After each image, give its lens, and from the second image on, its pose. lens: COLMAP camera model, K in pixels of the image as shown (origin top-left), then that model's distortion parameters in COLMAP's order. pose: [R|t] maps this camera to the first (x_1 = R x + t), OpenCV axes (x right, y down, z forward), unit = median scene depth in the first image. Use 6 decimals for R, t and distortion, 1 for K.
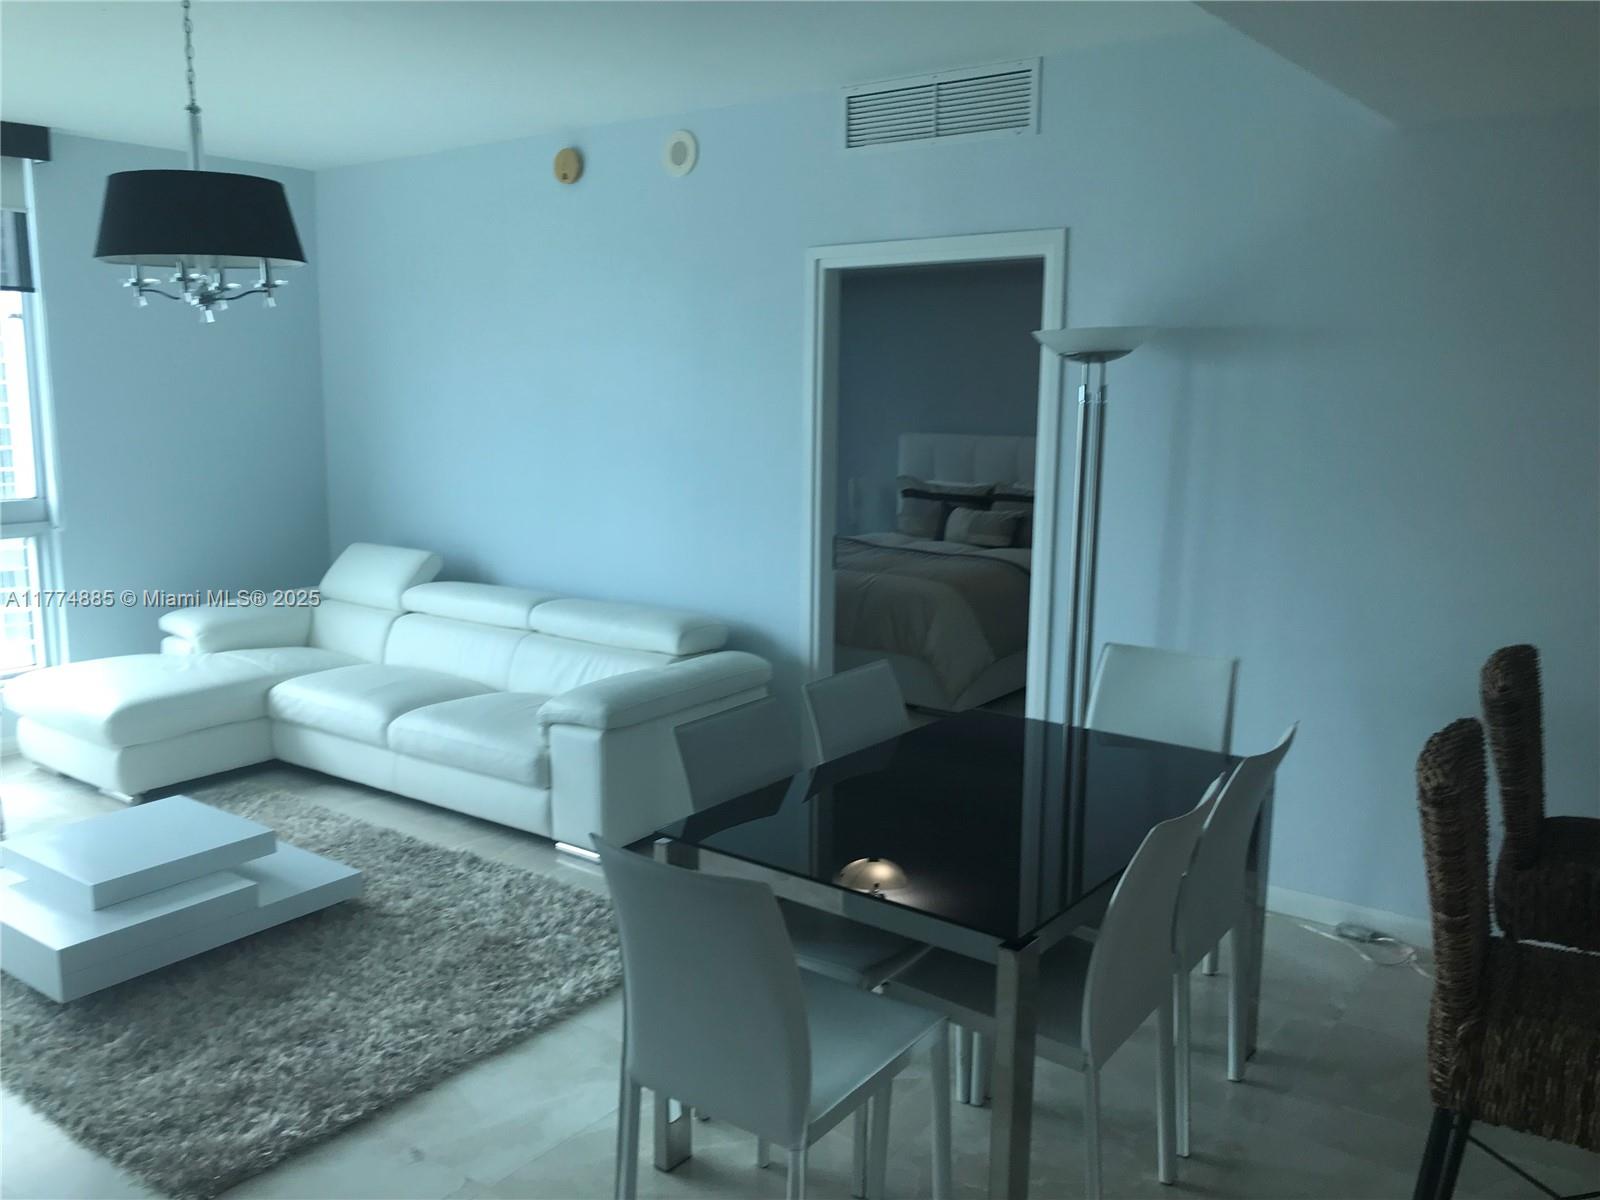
lens RADIAL K [[1290.5, 0, 802.0], [0, 1290.5, 589.3], [0, 0, 1]] dist [0.027320, -0.050329]
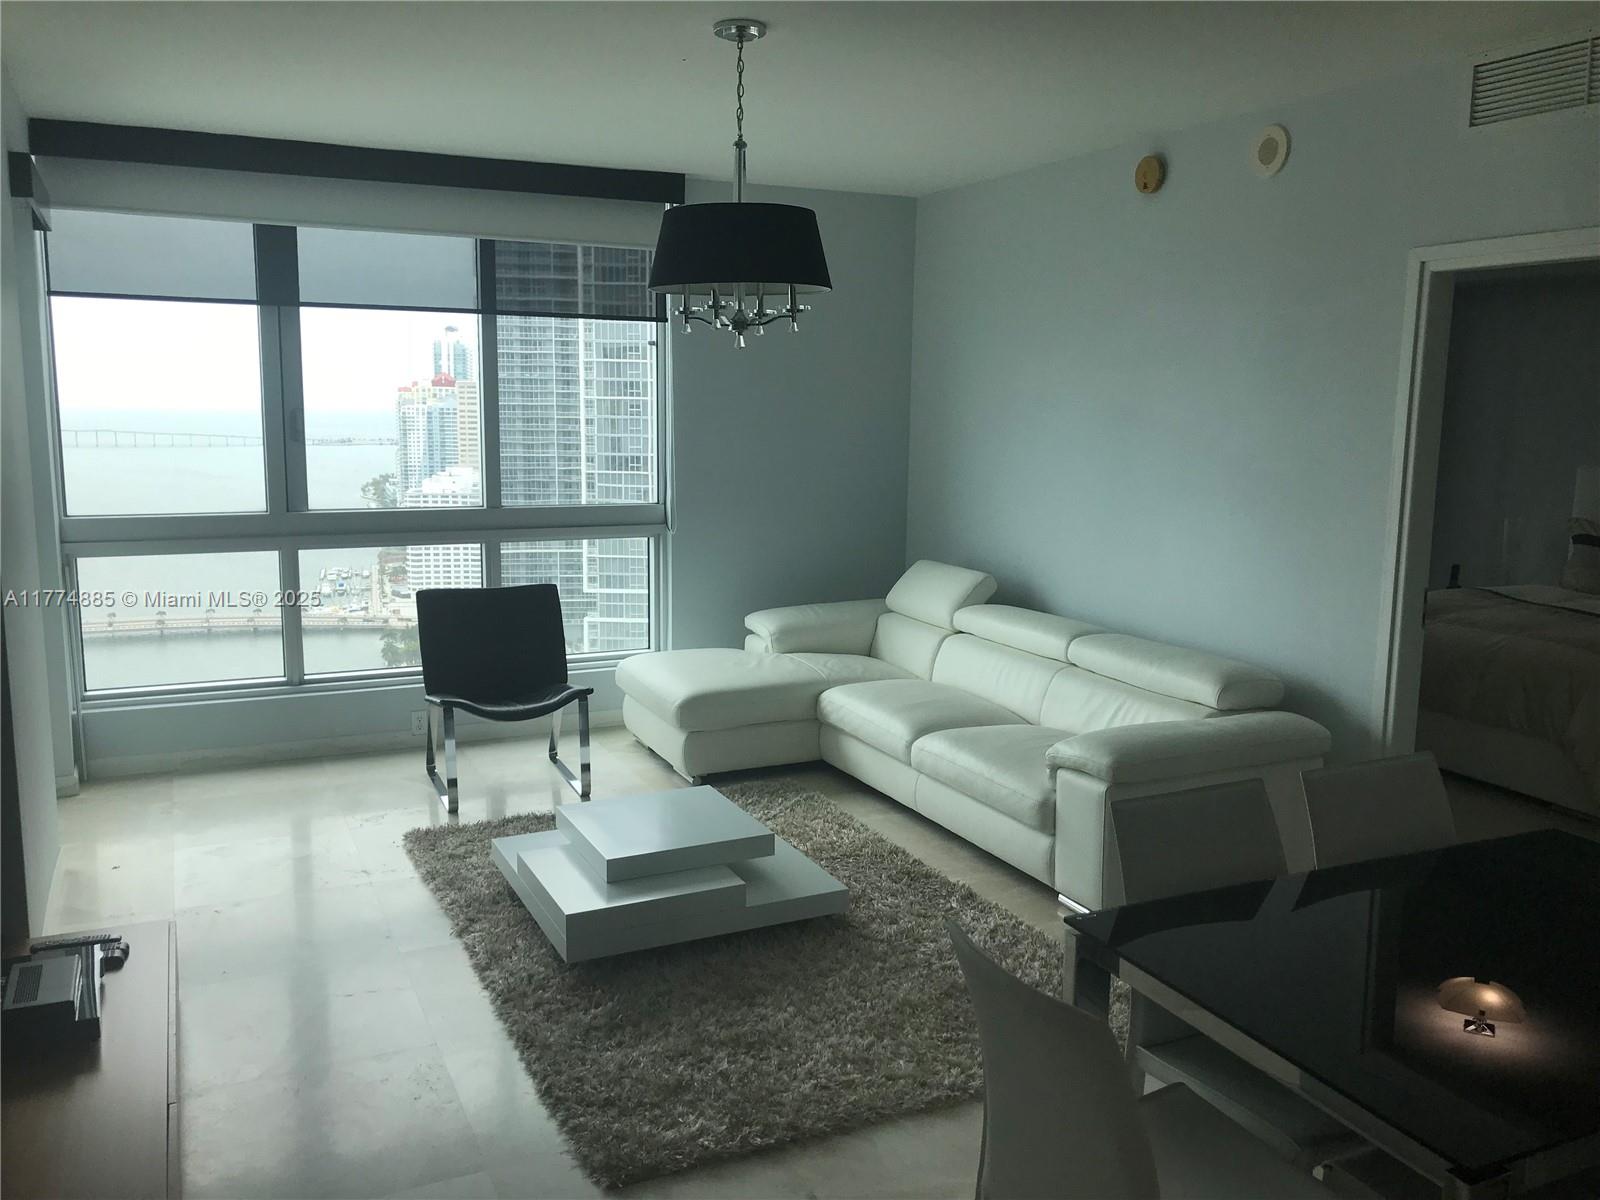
lens RADIAL K [[1290.5, 0, 802.0], [0, 1290.5, 589.3], [0, 0, 1]] dist [0.027320, -0.050329]
pose [[0.881358, 0.075317, -0.466407, 0.072486], [-0.081788, 0.996629, 0.006386, -0.016230], [0.465315, 0.032518, 0.884547, 0.080077]]
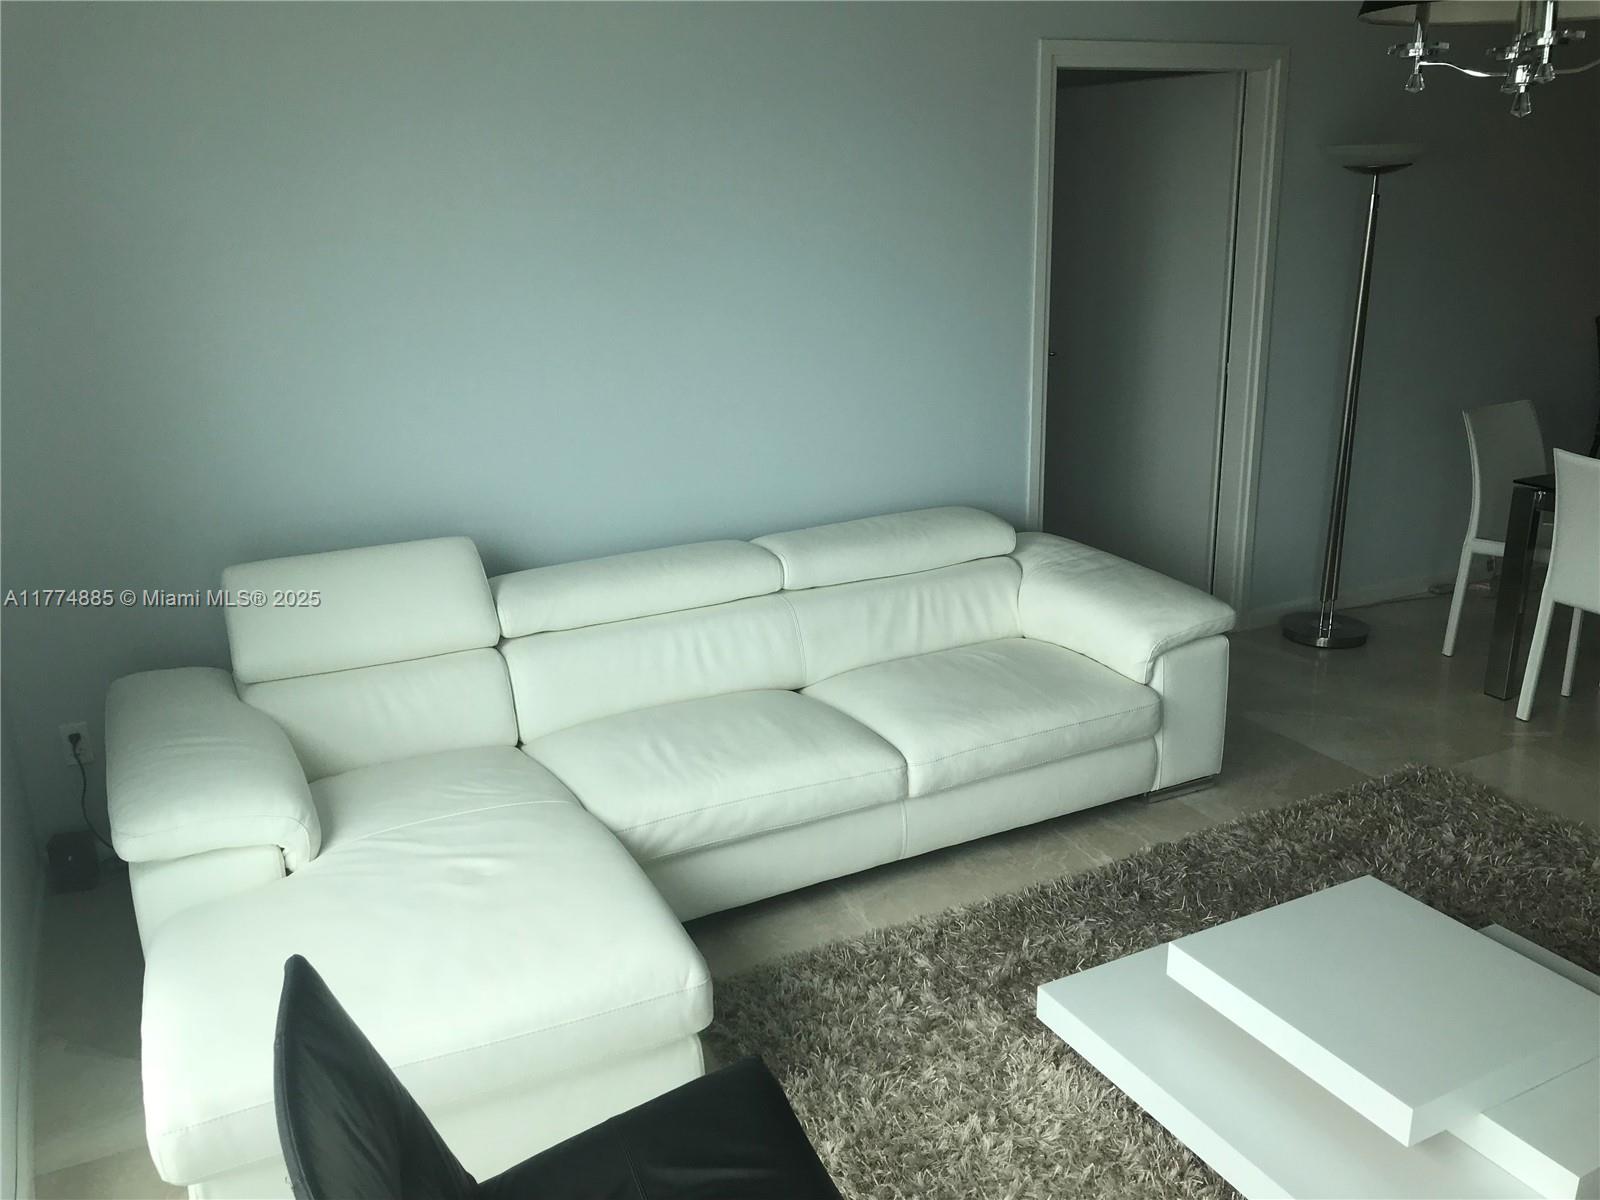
lens RADIAL K [[1290.5, 0, 802.0], [0, 1290.5, 589.3], [0, 0, 1]] dist [0.027320, -0.050329]
pose [[0.464266, -0.274335, 0.842138, -0.995798], [0.173531, 0.960568, 0.217248, -0.147611], [-0.868530, 0.045276, 0.493565, 0.837798]]
